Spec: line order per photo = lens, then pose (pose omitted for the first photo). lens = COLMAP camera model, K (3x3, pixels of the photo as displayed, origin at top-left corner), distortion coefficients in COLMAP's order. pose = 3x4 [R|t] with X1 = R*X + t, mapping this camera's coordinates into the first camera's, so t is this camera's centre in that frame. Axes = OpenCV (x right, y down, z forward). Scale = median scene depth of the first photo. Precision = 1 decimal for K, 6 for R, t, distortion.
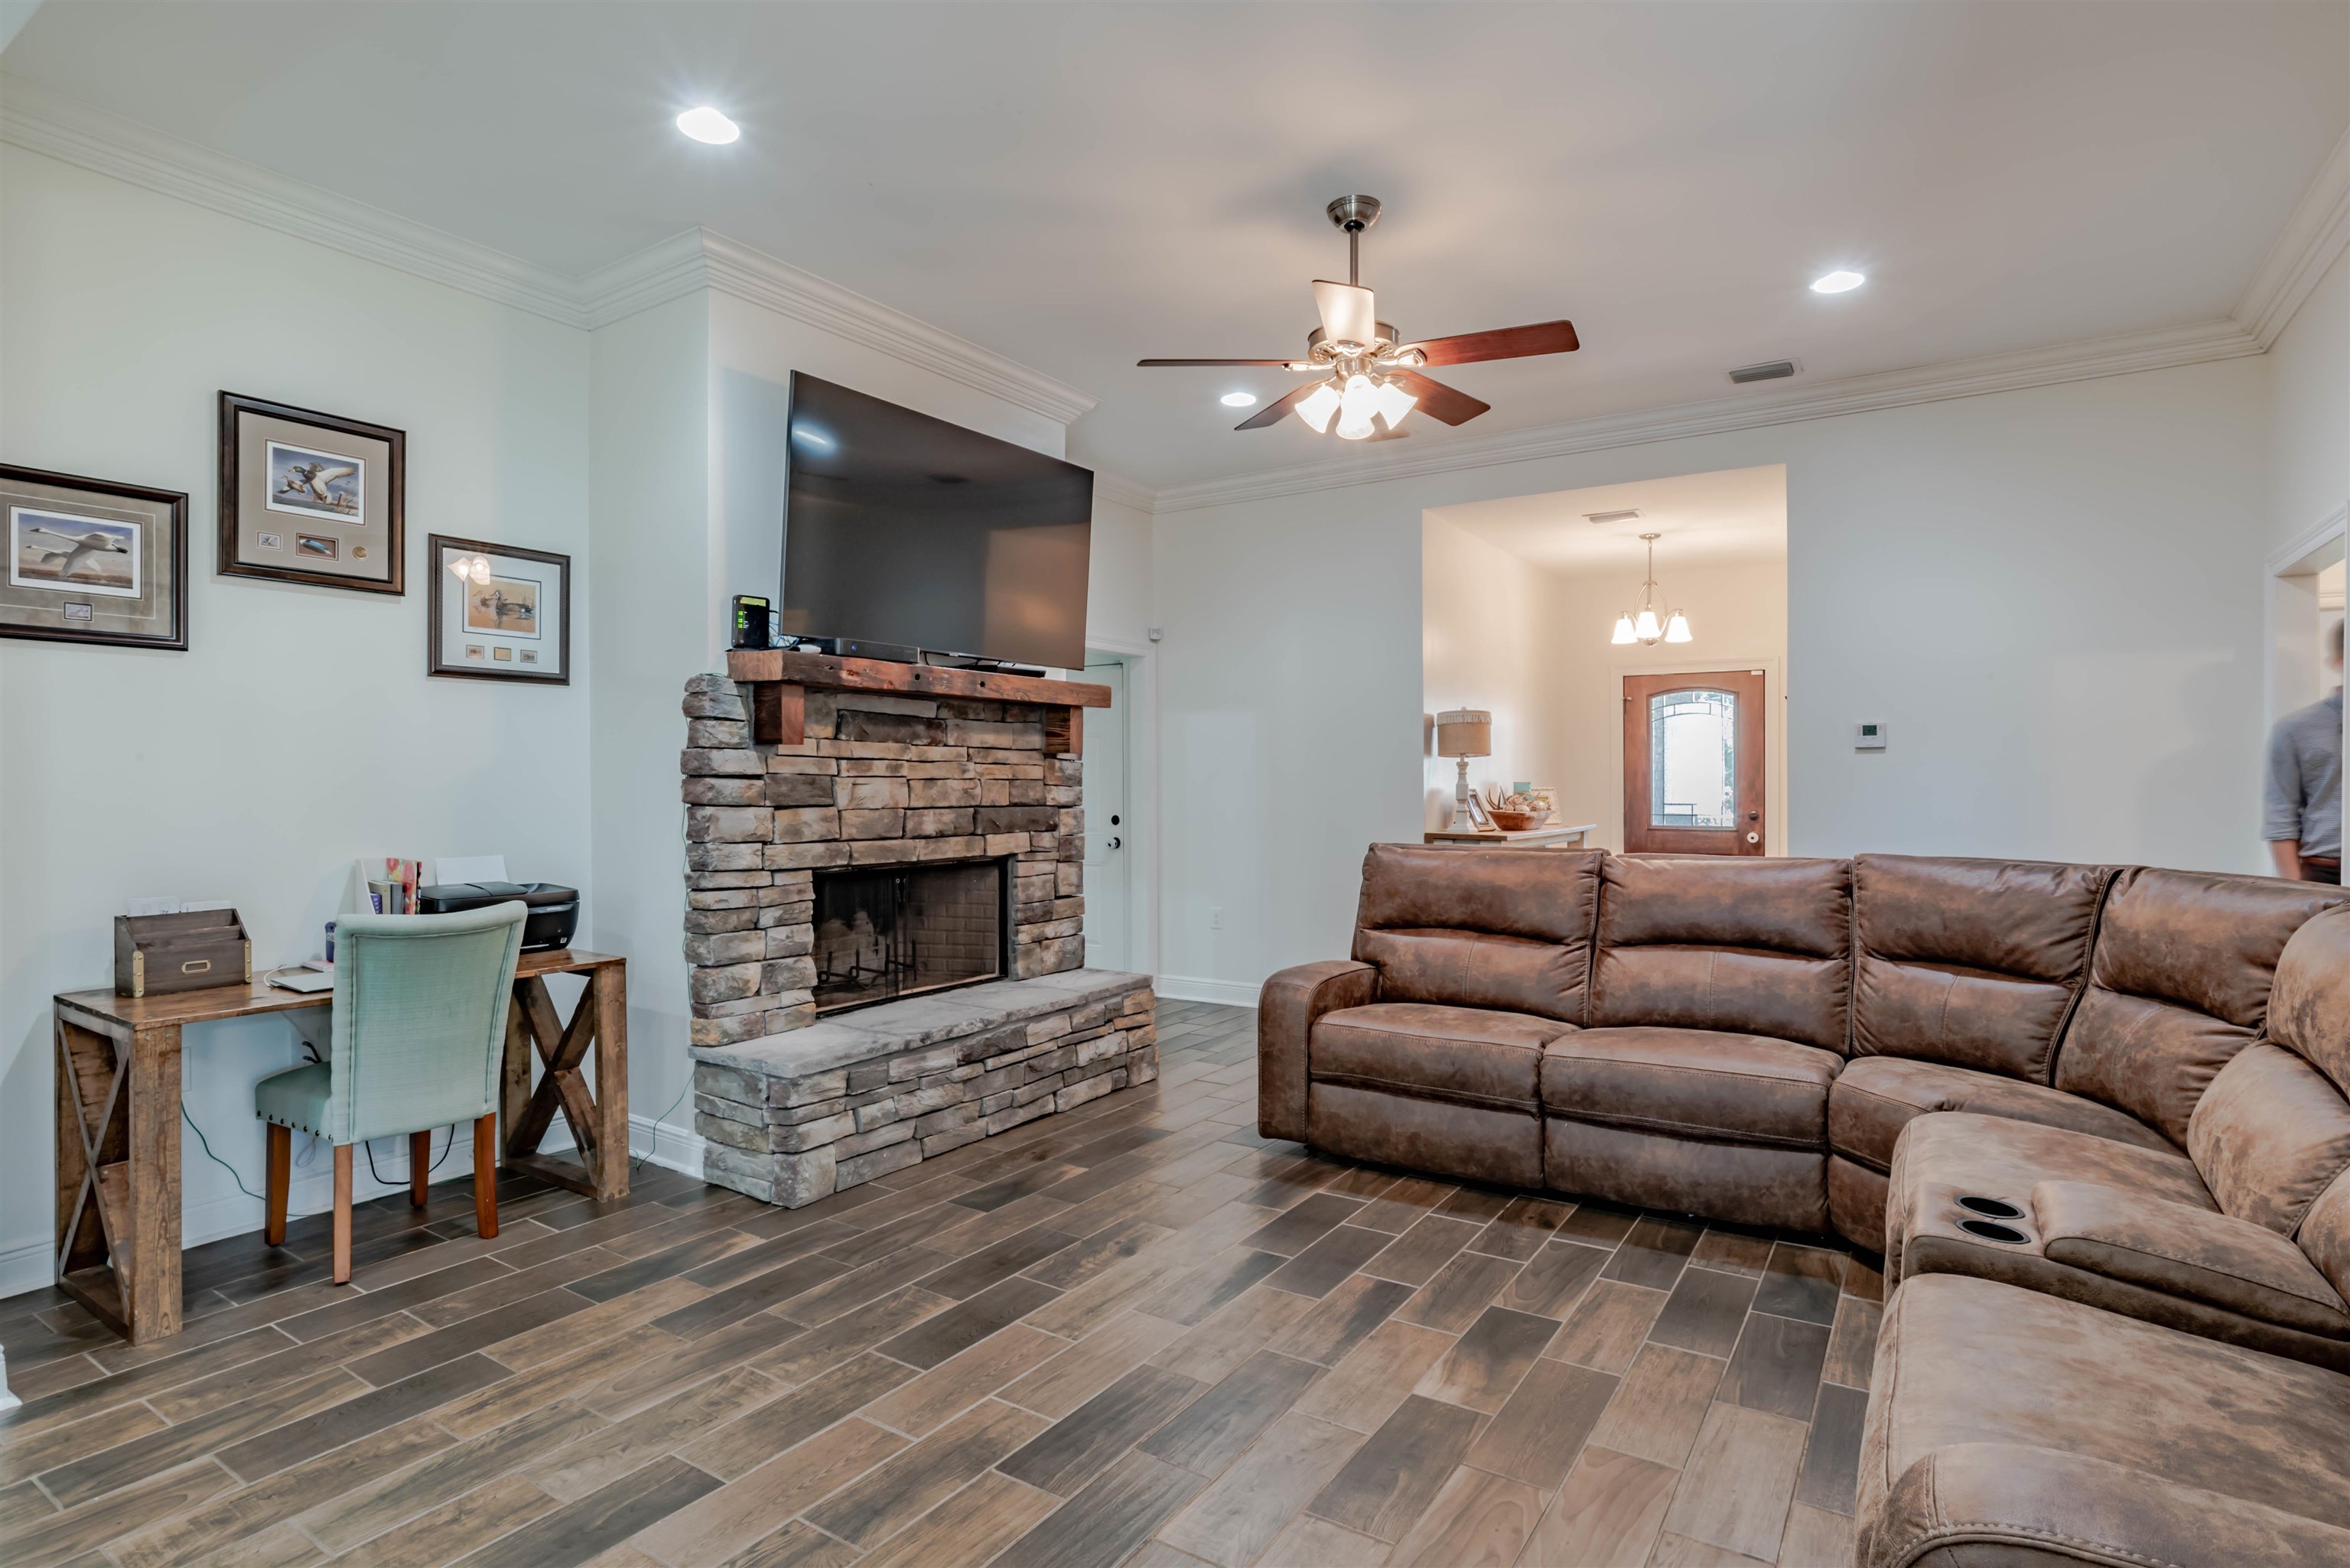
lens RADIAL K [[1193.8, 0, 1188.2], [0, 1193.8, 784.7], [0, 0, 1]] dist [-0.053158, 0.024586]
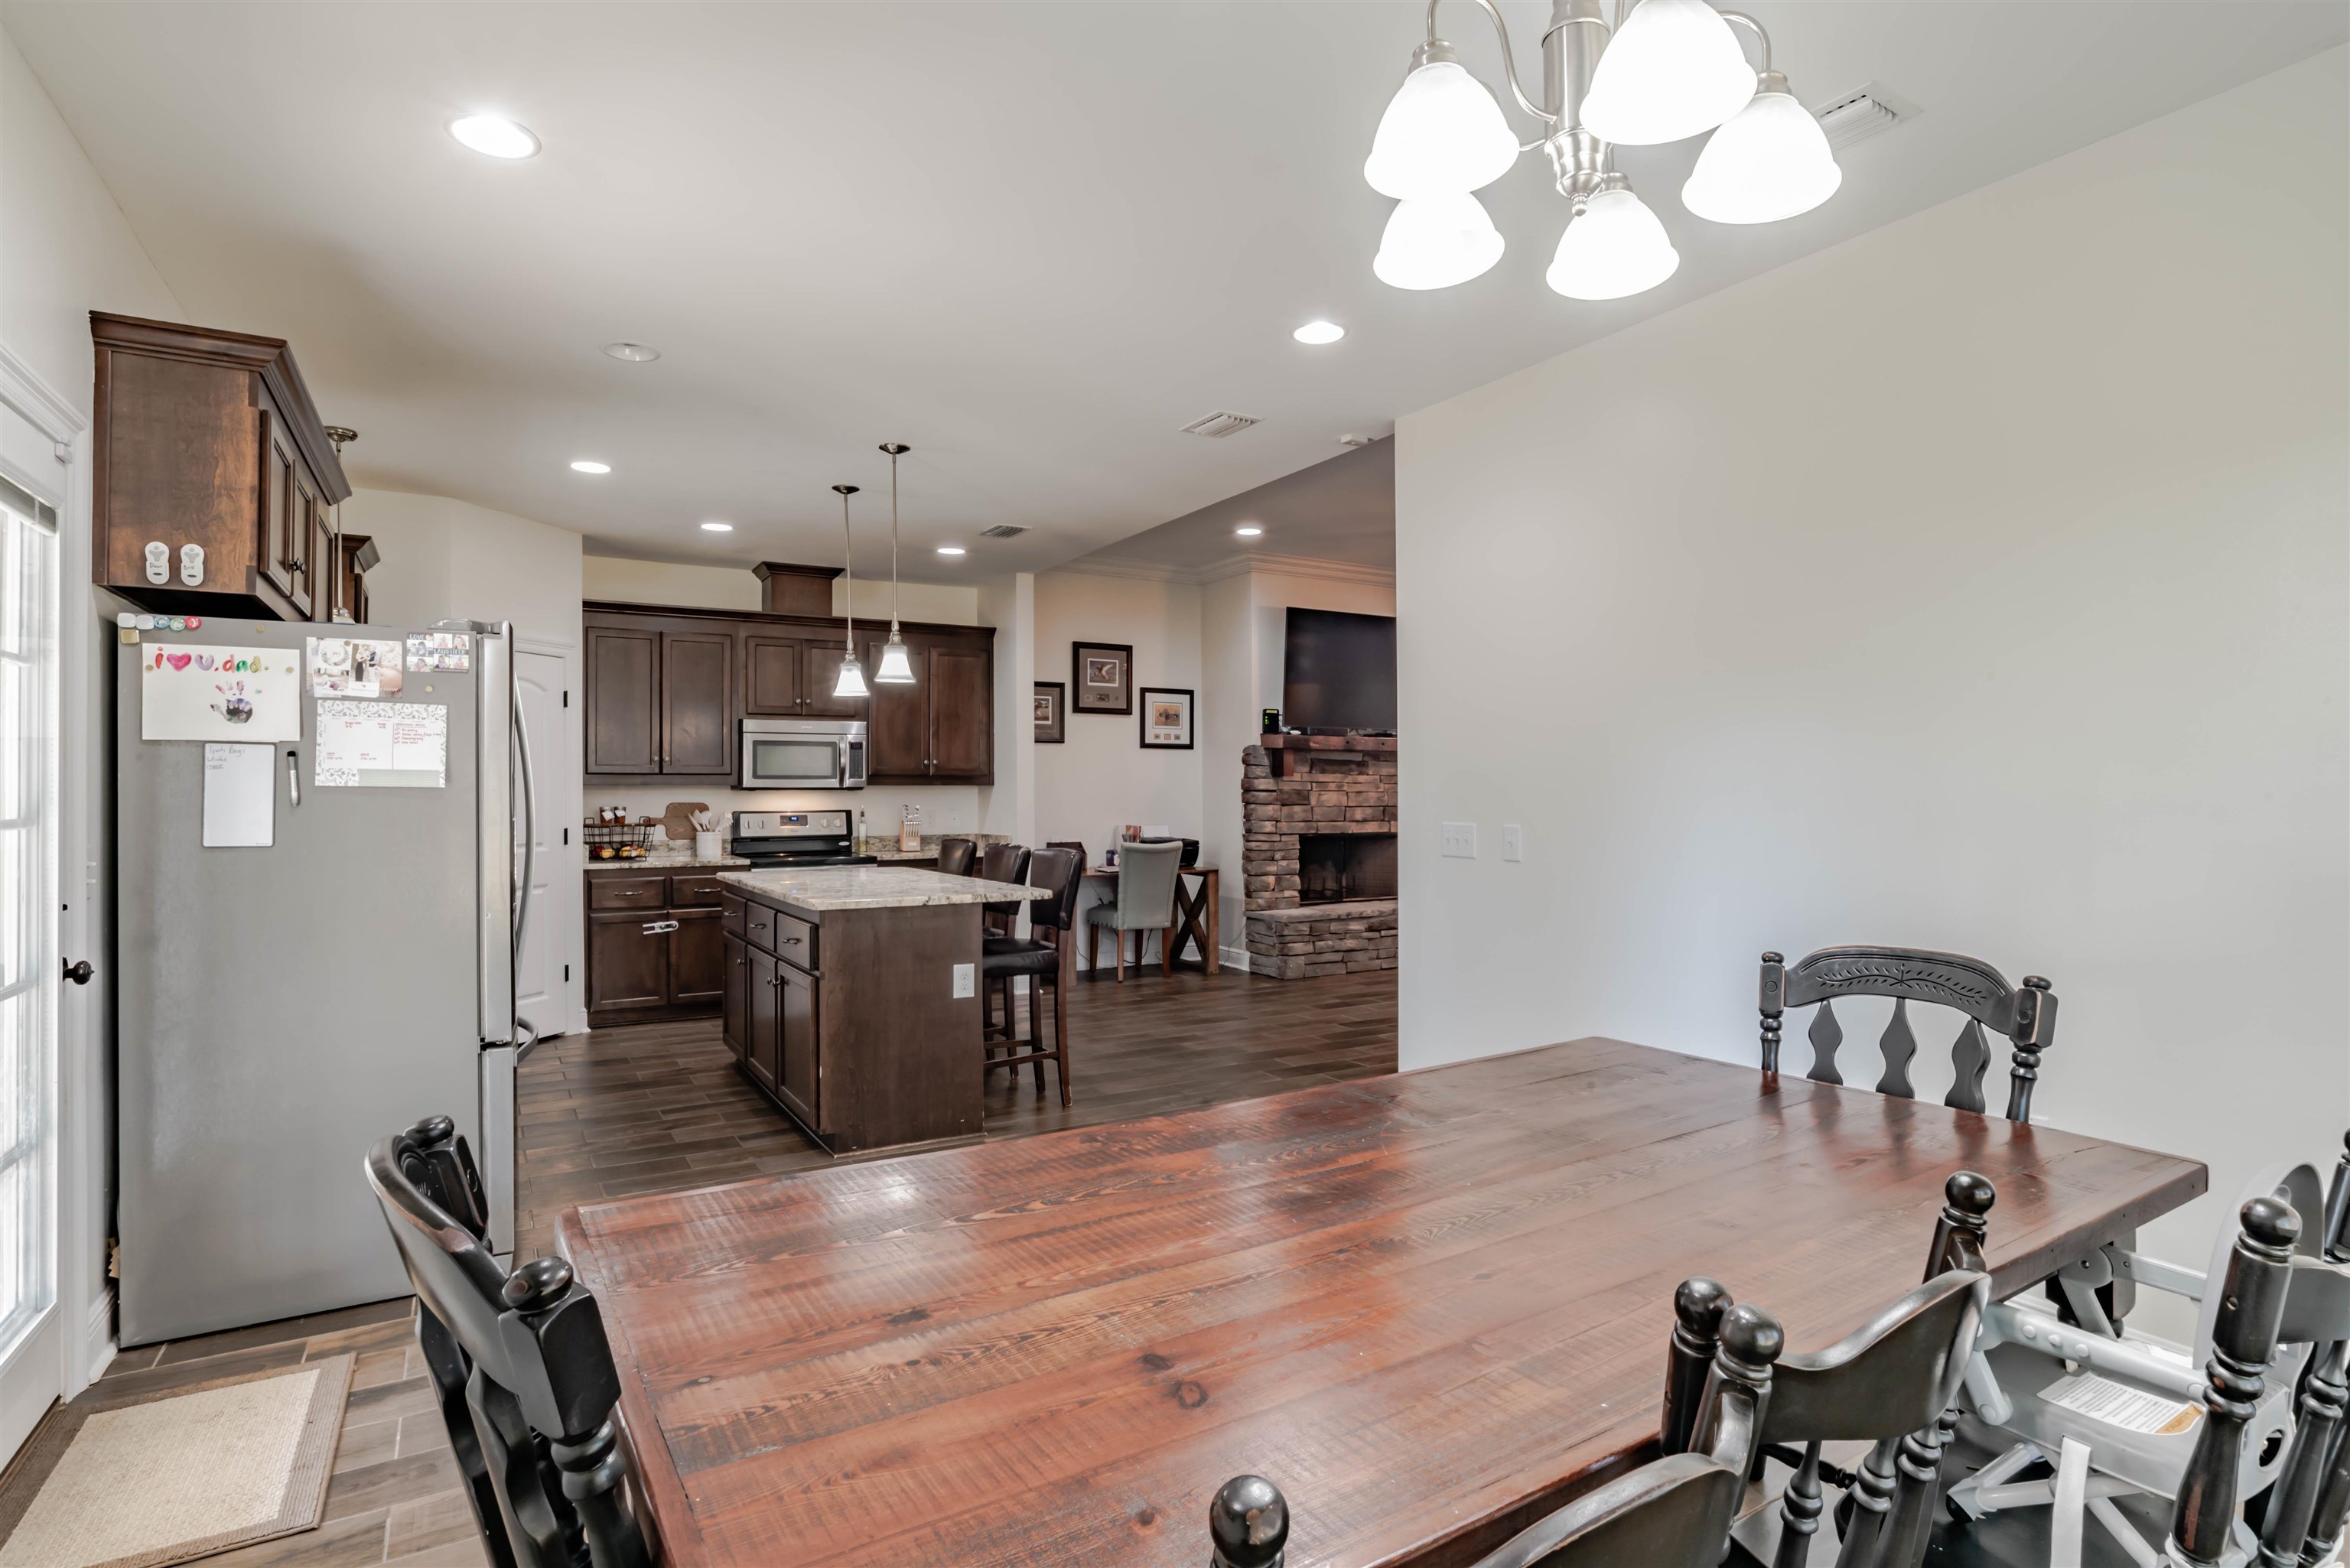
lens RADIAL K [[1193.8, 0, 1188.2], [0, 1193.8, 784.7], [0, 0, 1]] dist [-0.053158, 0.024586]
pose [[0.899907, -0.003071, -0.436072, 0.462102], [-0.001630, 0.999945, -0.010405, 0.005058], [0.436079, 0.010074, 0.899852, -1.067805]]
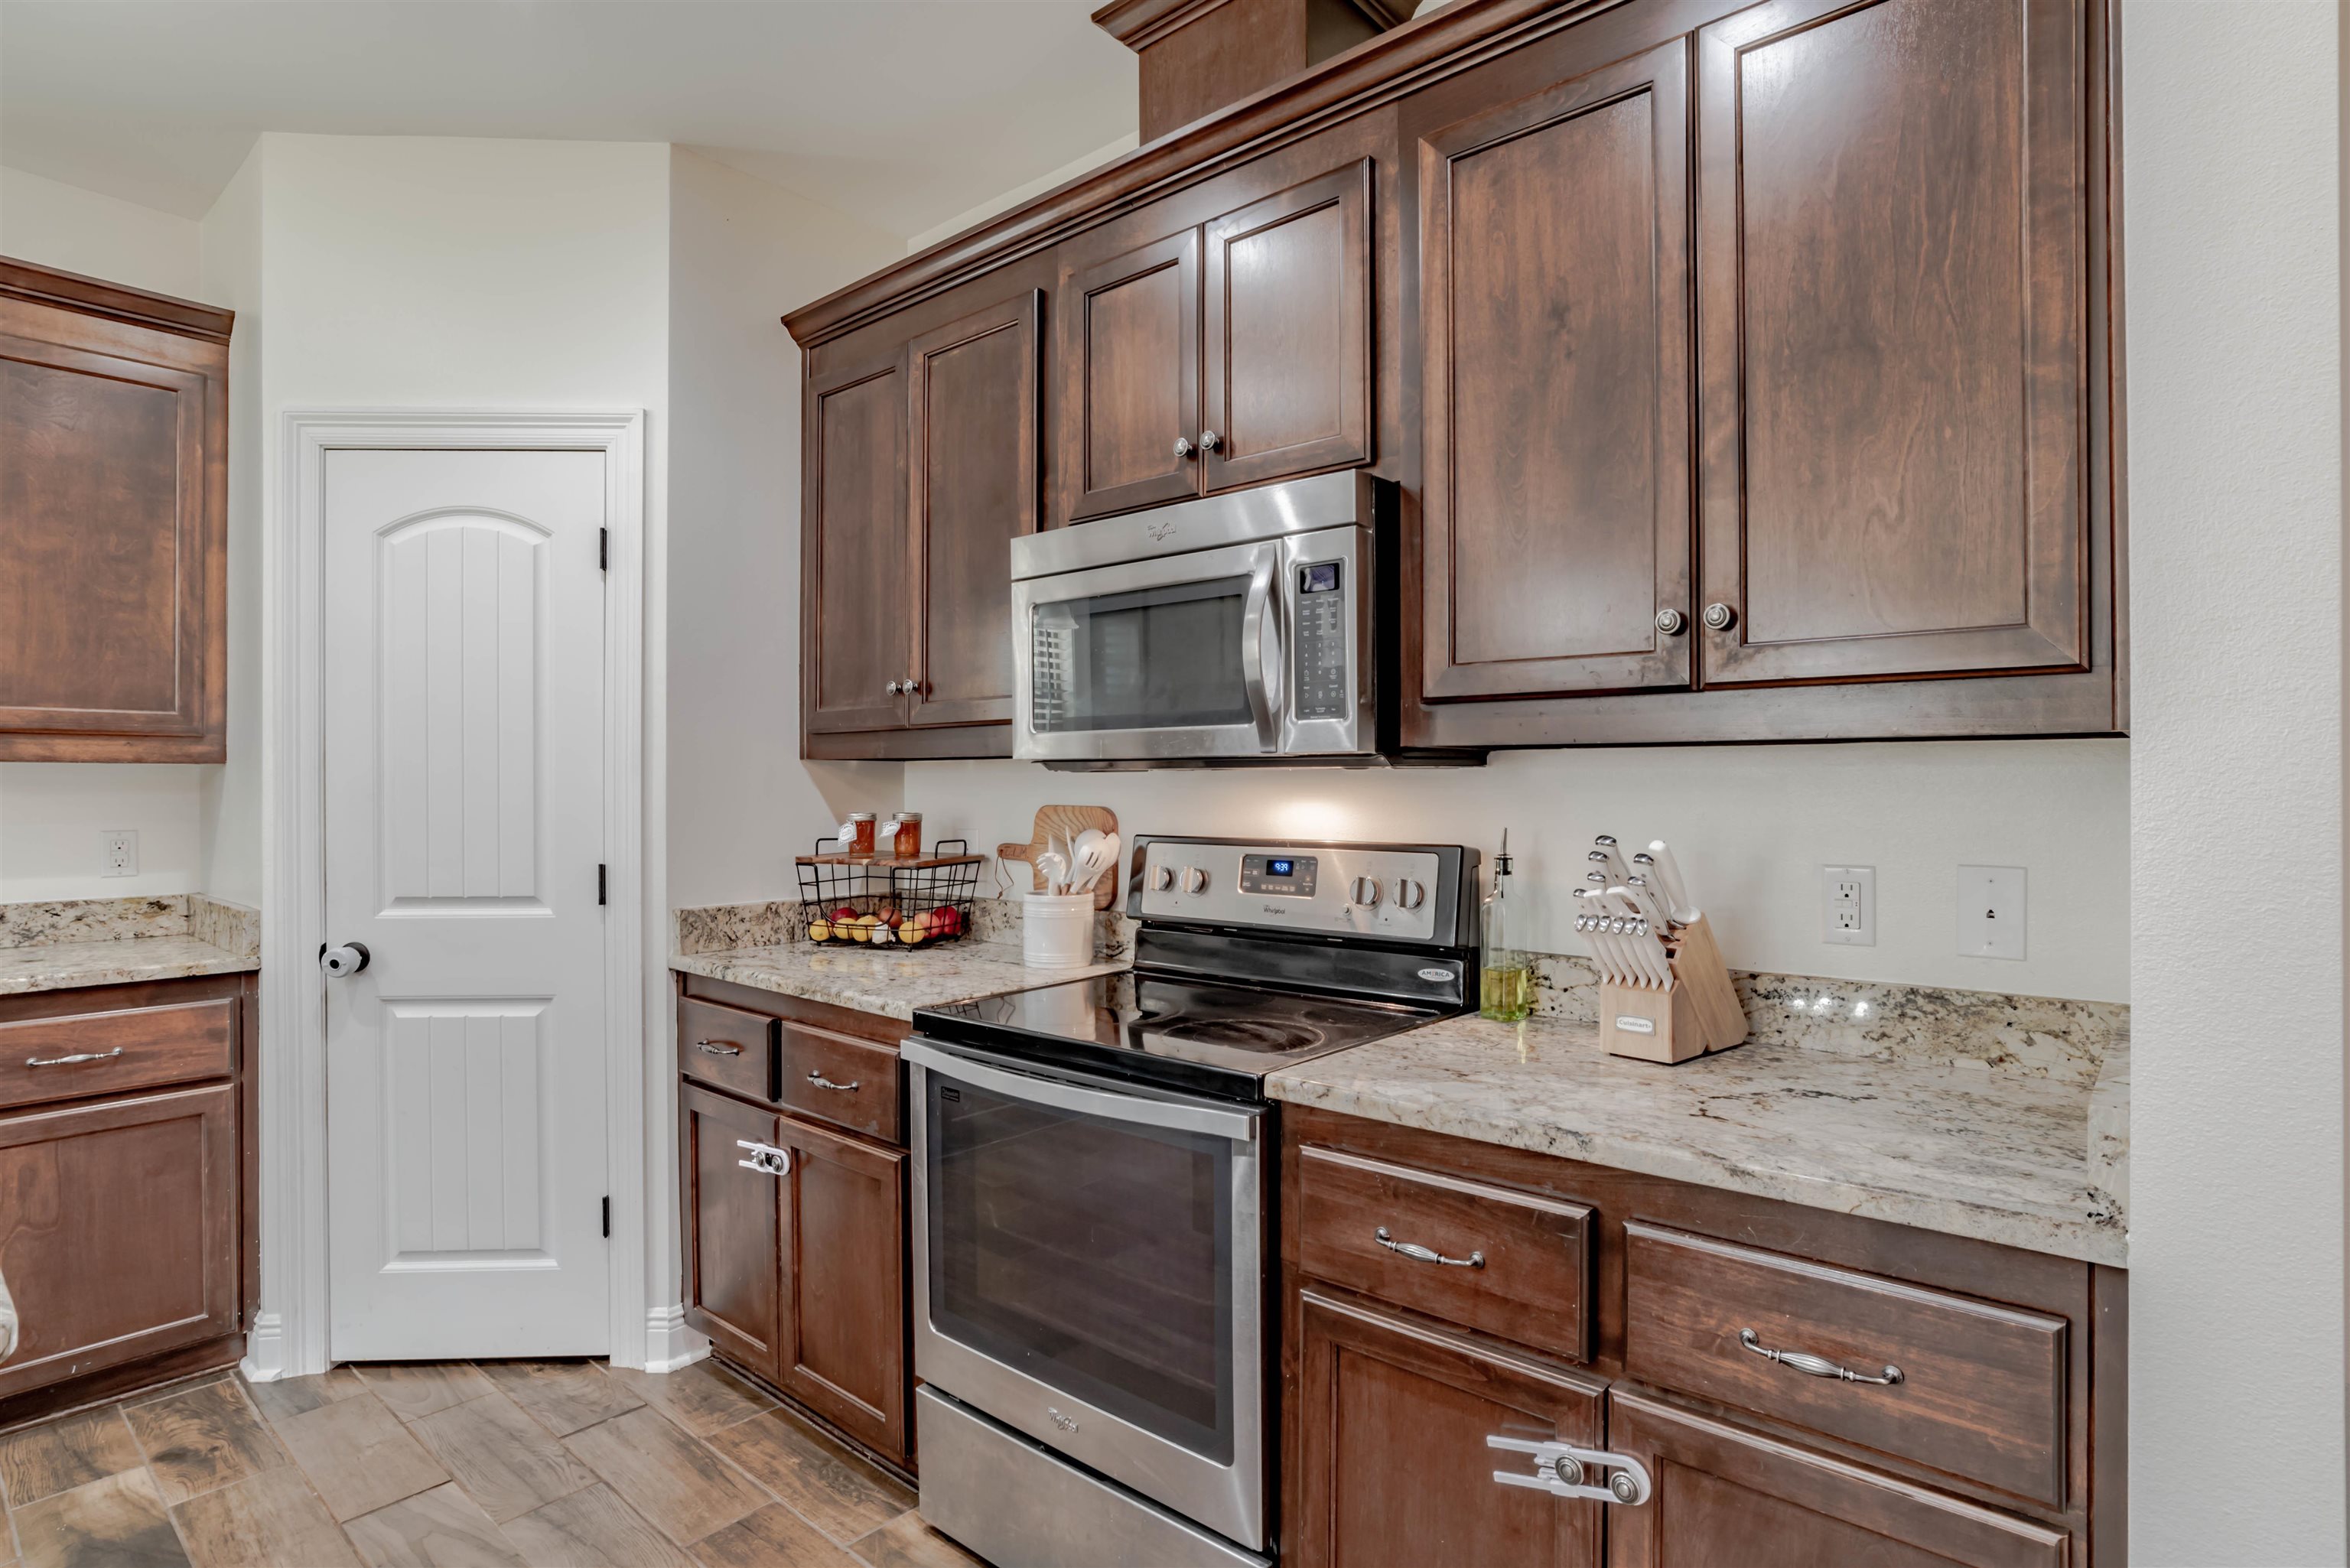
lens RADIAL K [[1193.8, 0, 1188.2], [0, 1193.8, 784.7], [0, 0, 1]] dist [-0.053158, 0.024586]
pose [[-0.125866, 0.003299, -0.992042, -0.394479], [-0.005740, 0.999975, 0.004054, -0.000108], [0.992031, 0.006204, -0.125844, 0.434274]]
